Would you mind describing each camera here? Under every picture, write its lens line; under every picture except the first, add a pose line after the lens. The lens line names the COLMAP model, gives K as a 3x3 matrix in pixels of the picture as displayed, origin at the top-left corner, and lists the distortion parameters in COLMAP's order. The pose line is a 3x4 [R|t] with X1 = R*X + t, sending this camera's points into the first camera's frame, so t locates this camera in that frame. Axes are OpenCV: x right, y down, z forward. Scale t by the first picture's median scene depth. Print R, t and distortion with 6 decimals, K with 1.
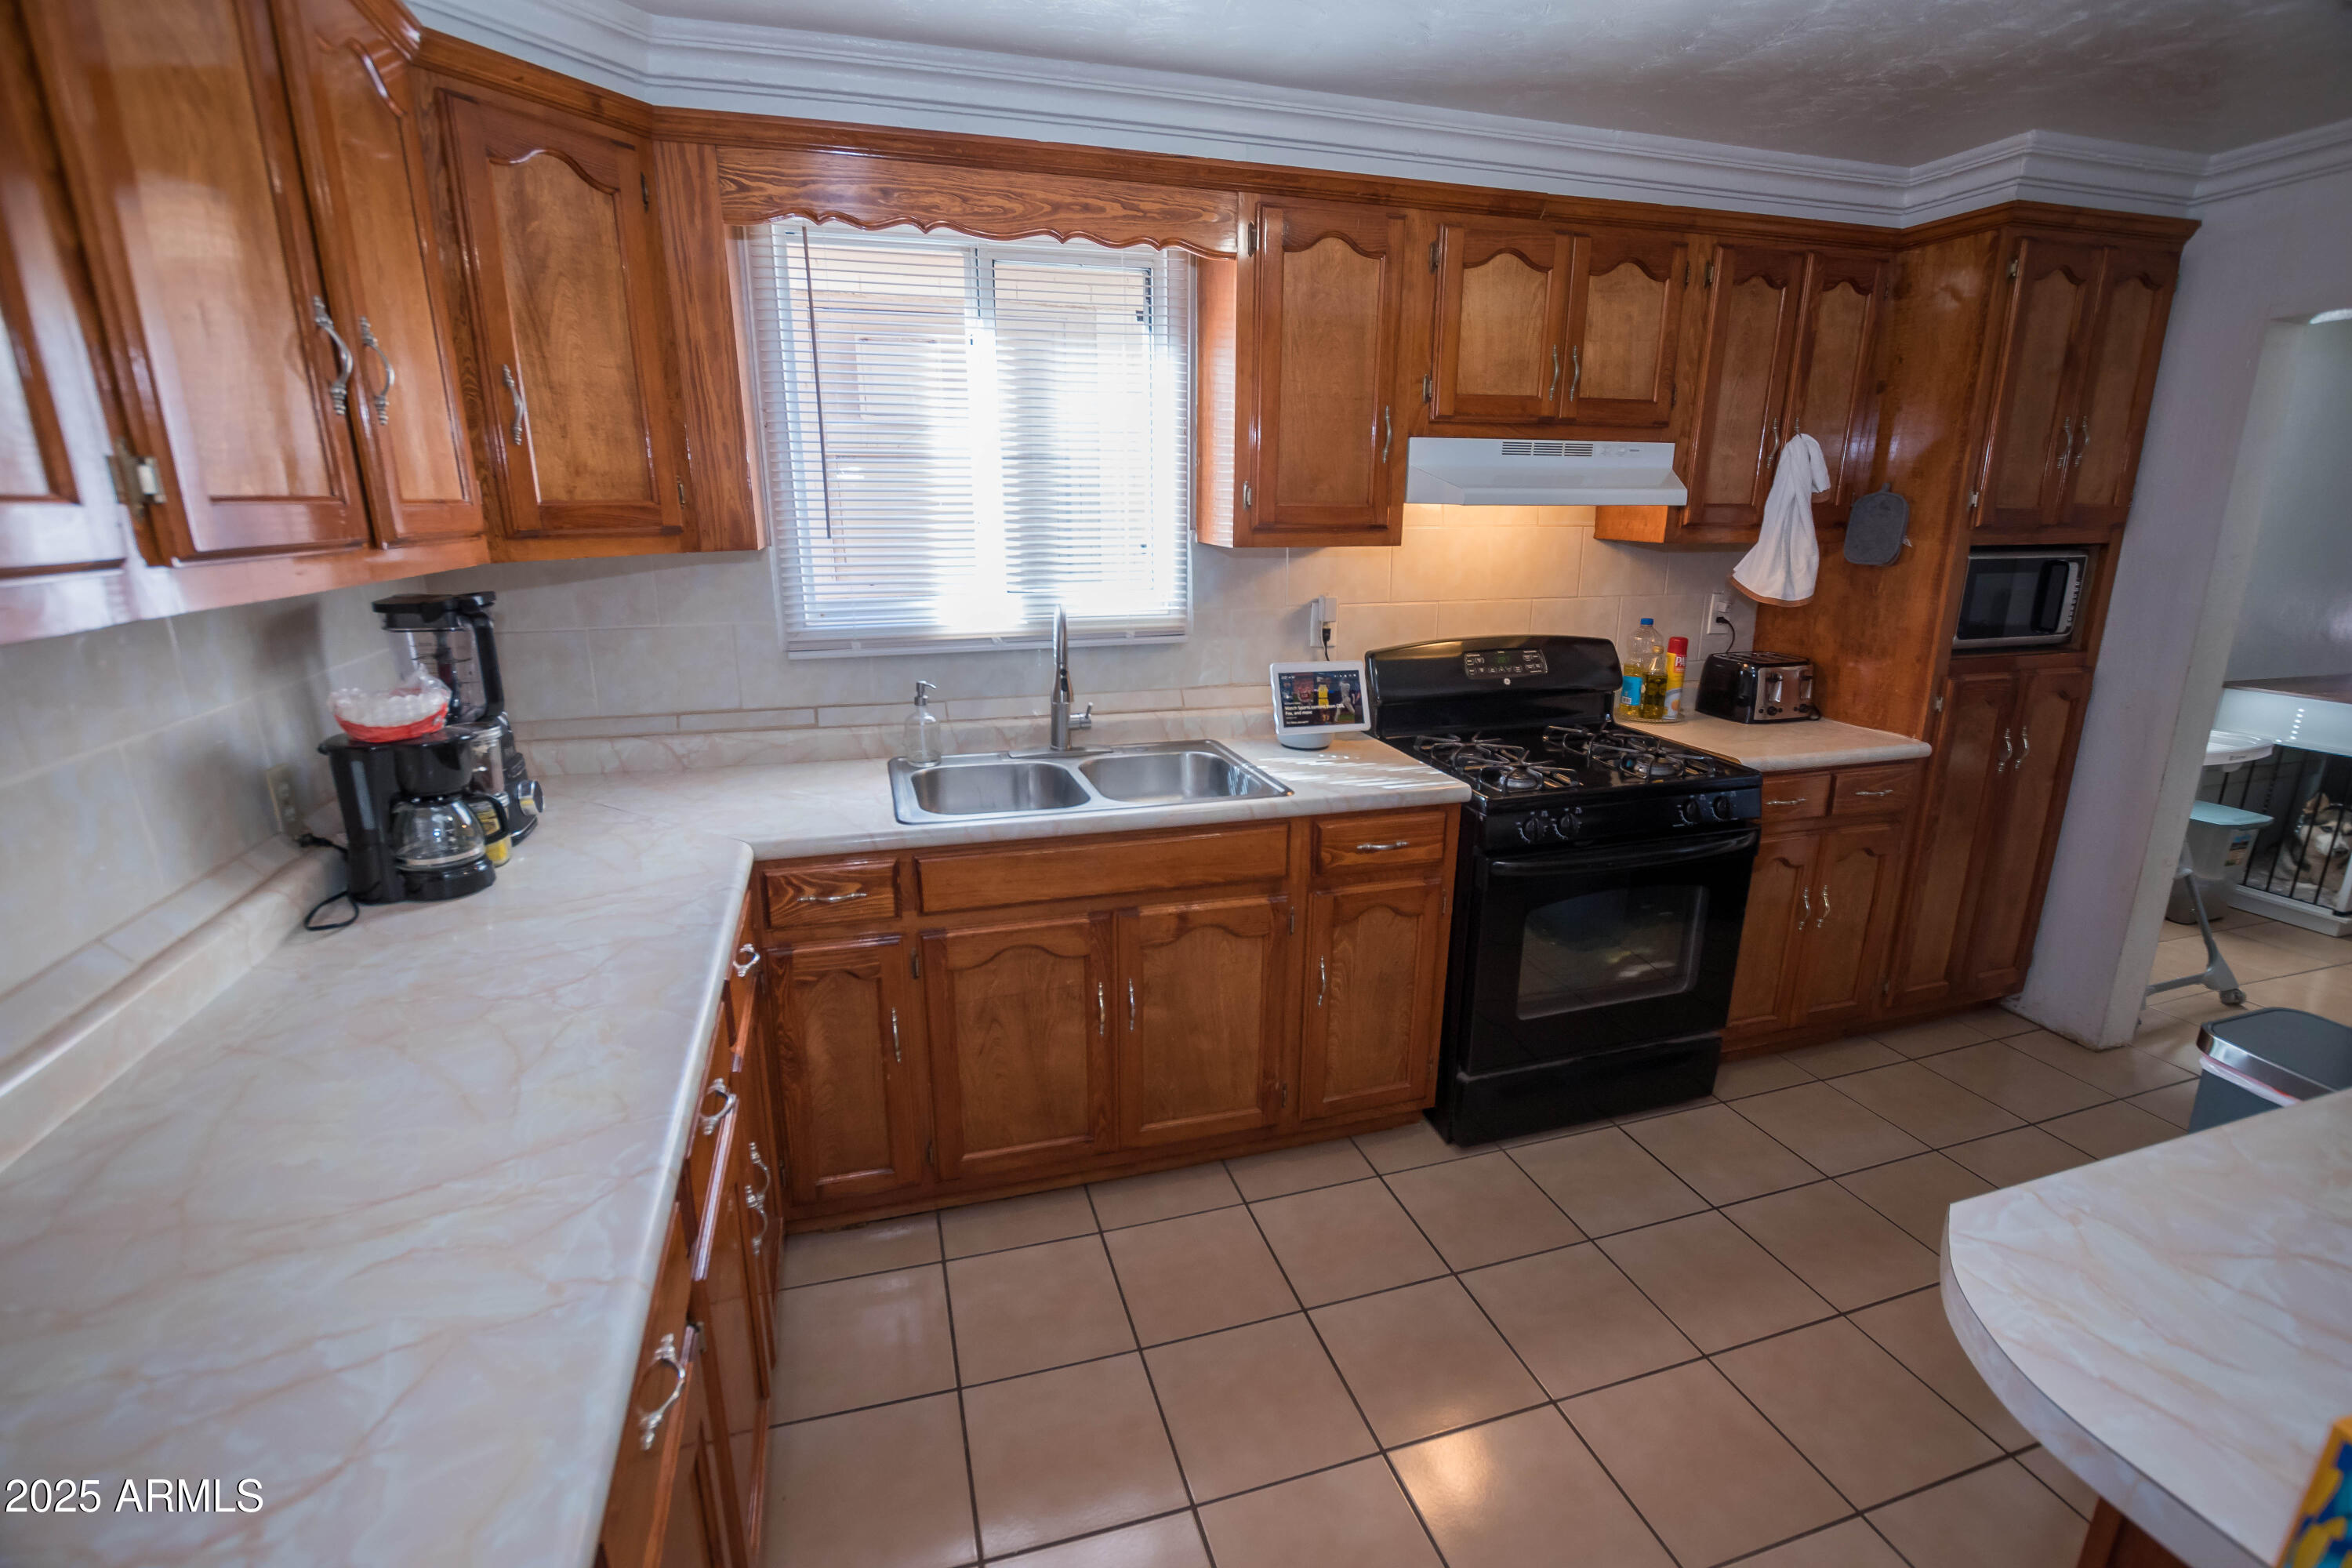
lens RADIAL K [[1040.8, 0, 1180.5], [0, 1040.8, 793.7], [0, 0, 1]] dist [-0.040428, 0.007586]
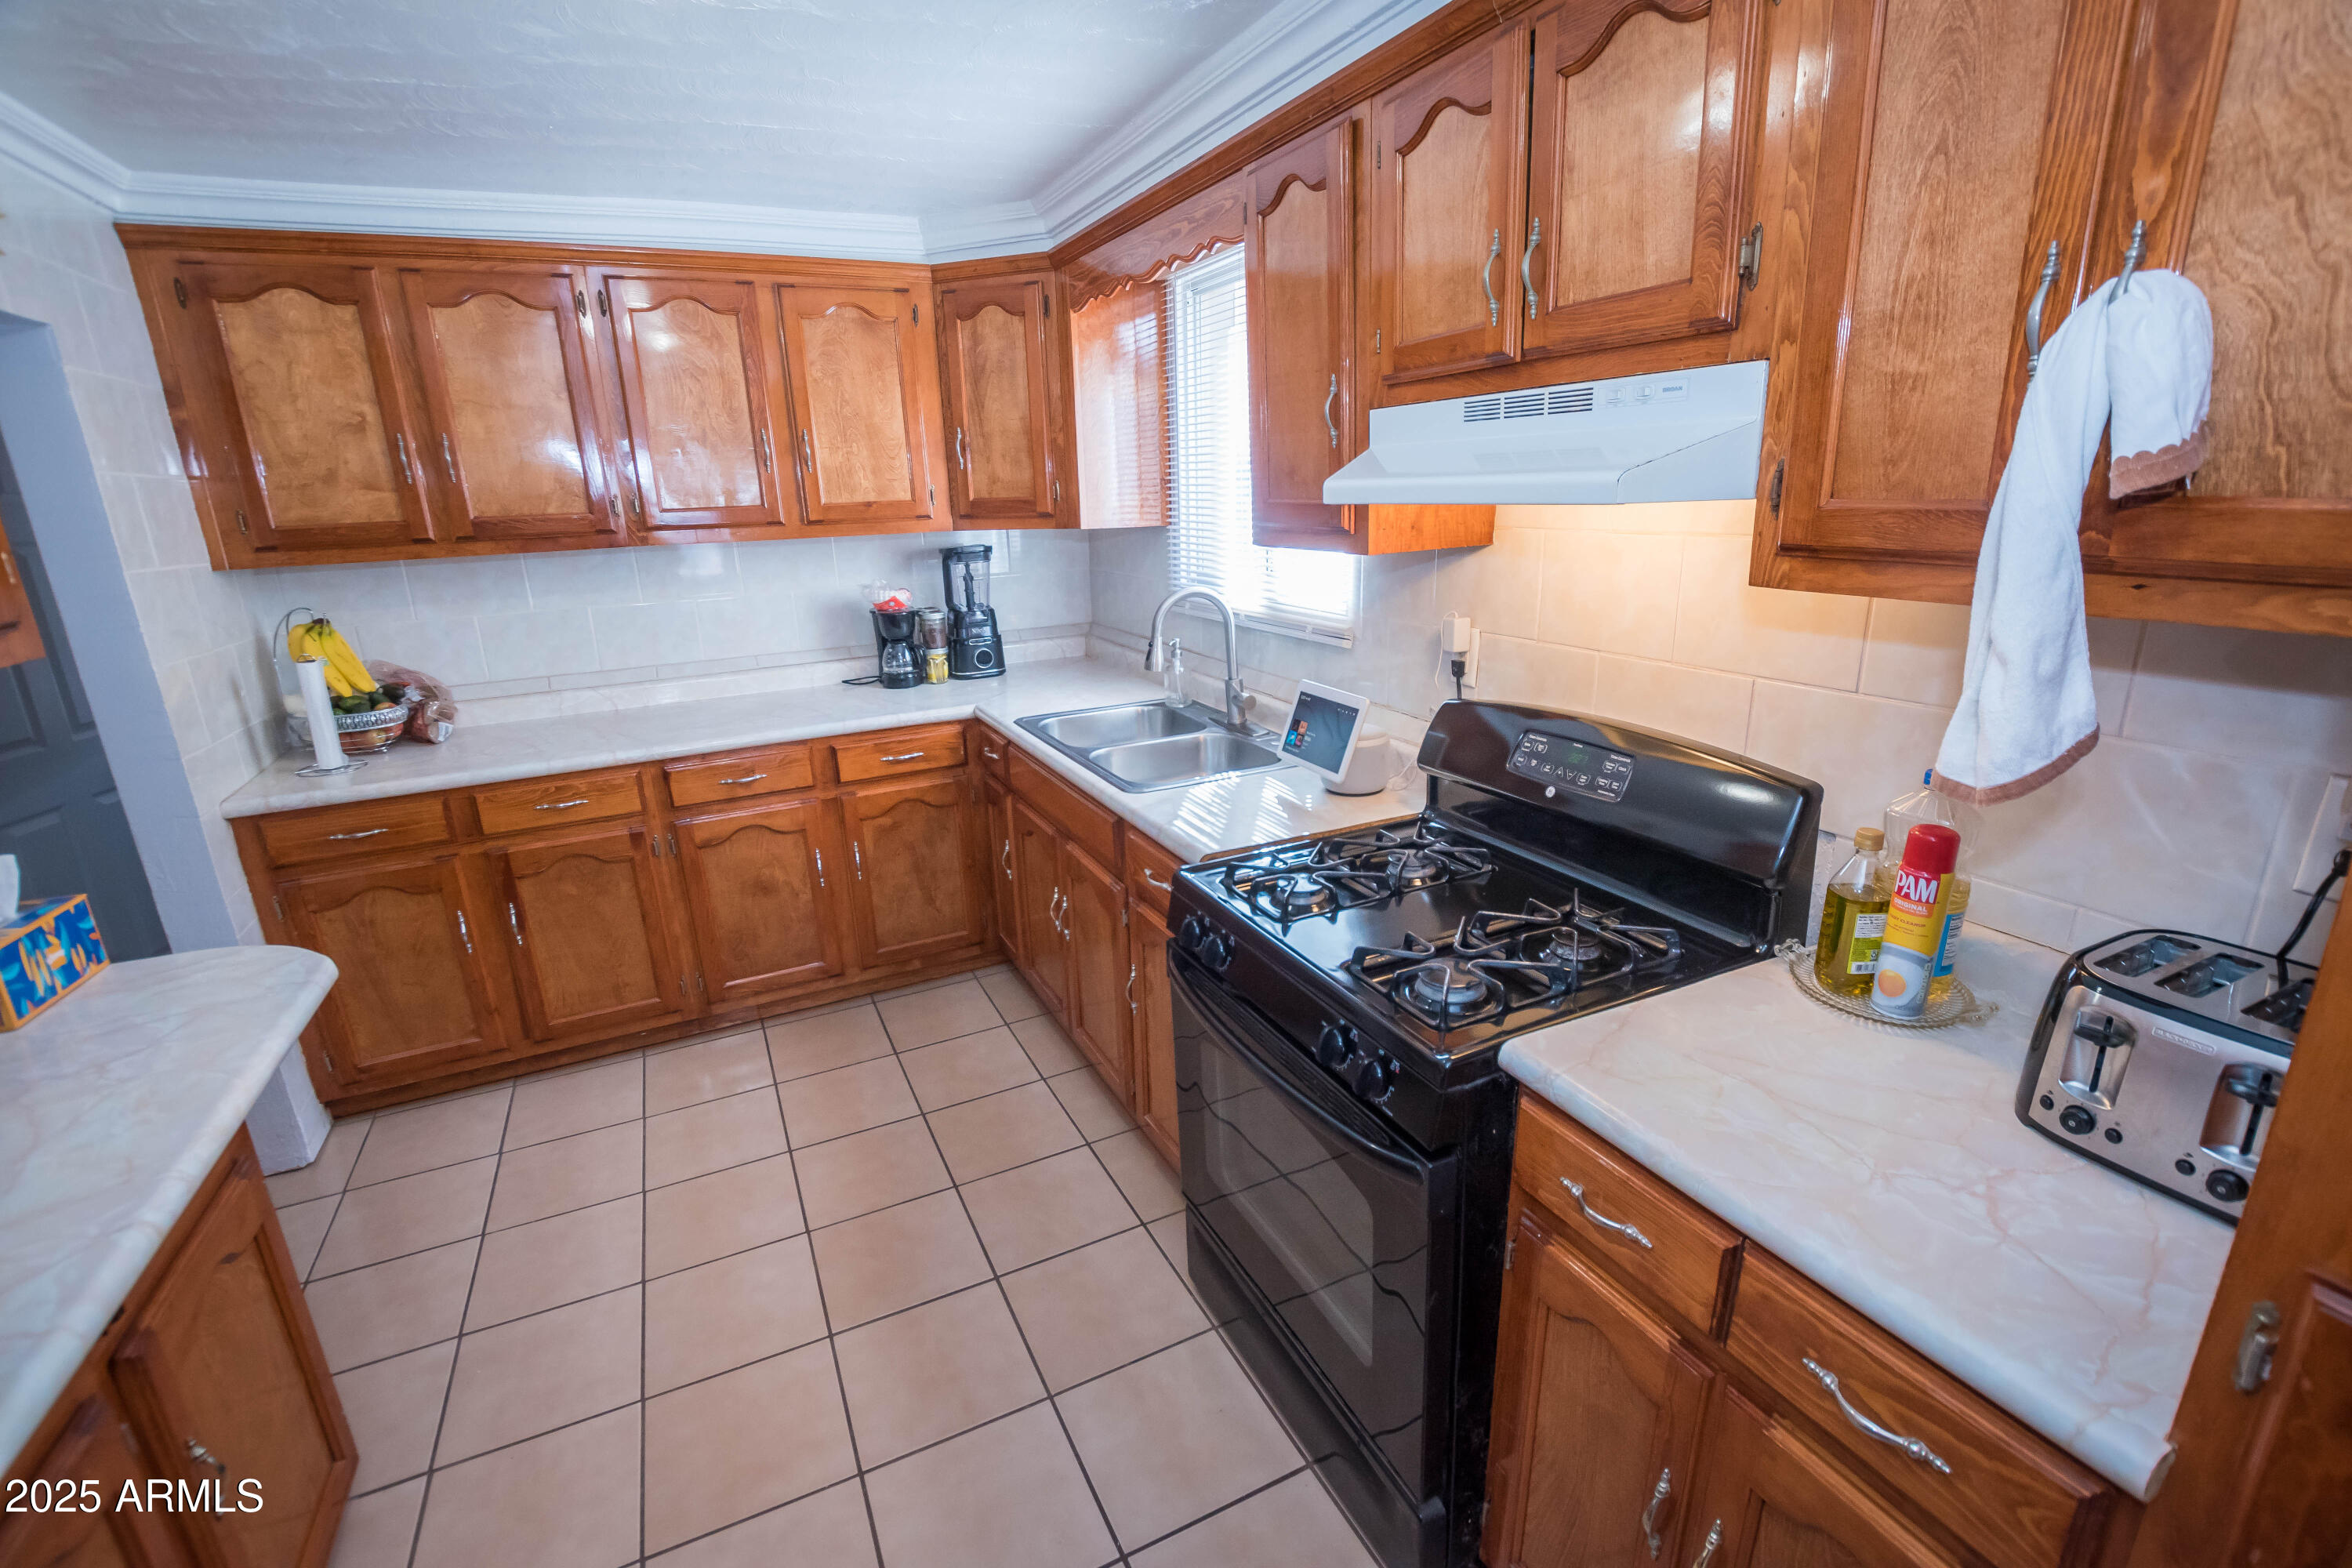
lens RADIAL K [[1040.8, 0, 1180.5], [0, 1040.8, 793.7], [0, 0, 1]] dist [-0.040428, 0.007586]
pose [[0.159502, 0.277419, -0.947416, 1.002120], [-0.241370, 0.941534, 0.235060, -0.231230], [0.957235, 0.191185, 0.217137, 0.774965]]
